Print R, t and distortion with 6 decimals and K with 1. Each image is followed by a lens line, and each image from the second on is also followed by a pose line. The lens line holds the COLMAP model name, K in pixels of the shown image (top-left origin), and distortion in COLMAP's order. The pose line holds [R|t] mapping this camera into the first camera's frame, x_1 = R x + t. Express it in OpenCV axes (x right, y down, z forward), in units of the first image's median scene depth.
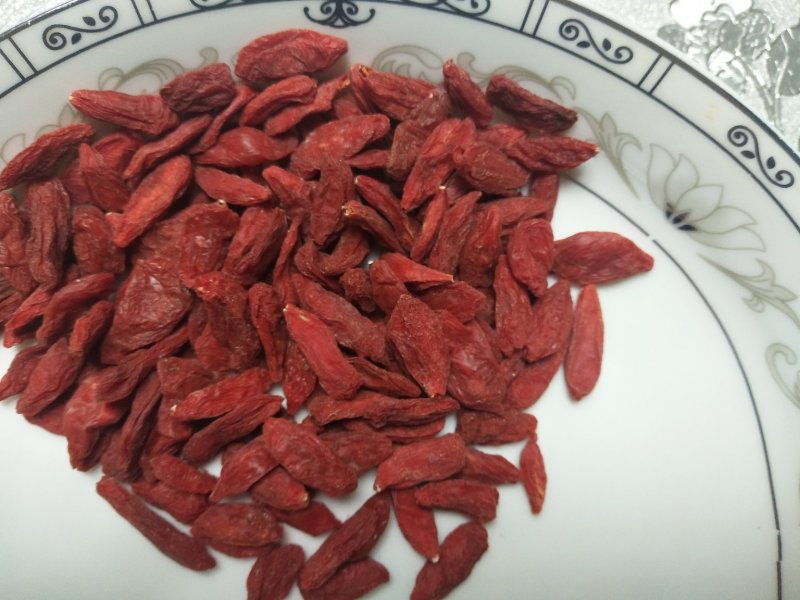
lens RADIAL K [[626.2, 0, 400.0], [0, 626.2, 300.0], [0, 0, 1]] dist [0.069338, -0.180067]
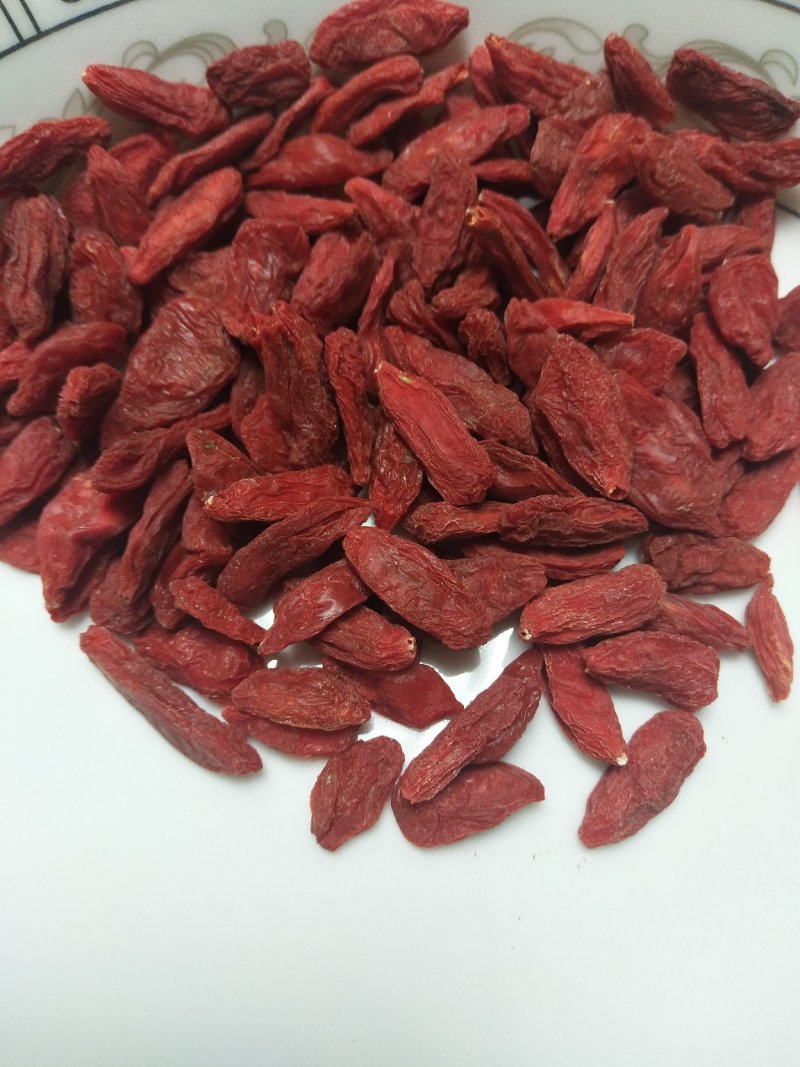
lens RADIAL K [[835.3, 0, 400.0], [0, 835.3, 533.5], [0, 0, 1]] dist [0.069338, -0.180067]
pose [[0.998449, -0.002745, -0.055612, -0.109906], [-0.005777, 0.988288, -0.152493, 0.316595], [0.055379, 0.152577, 0.986739, 0.157879]]
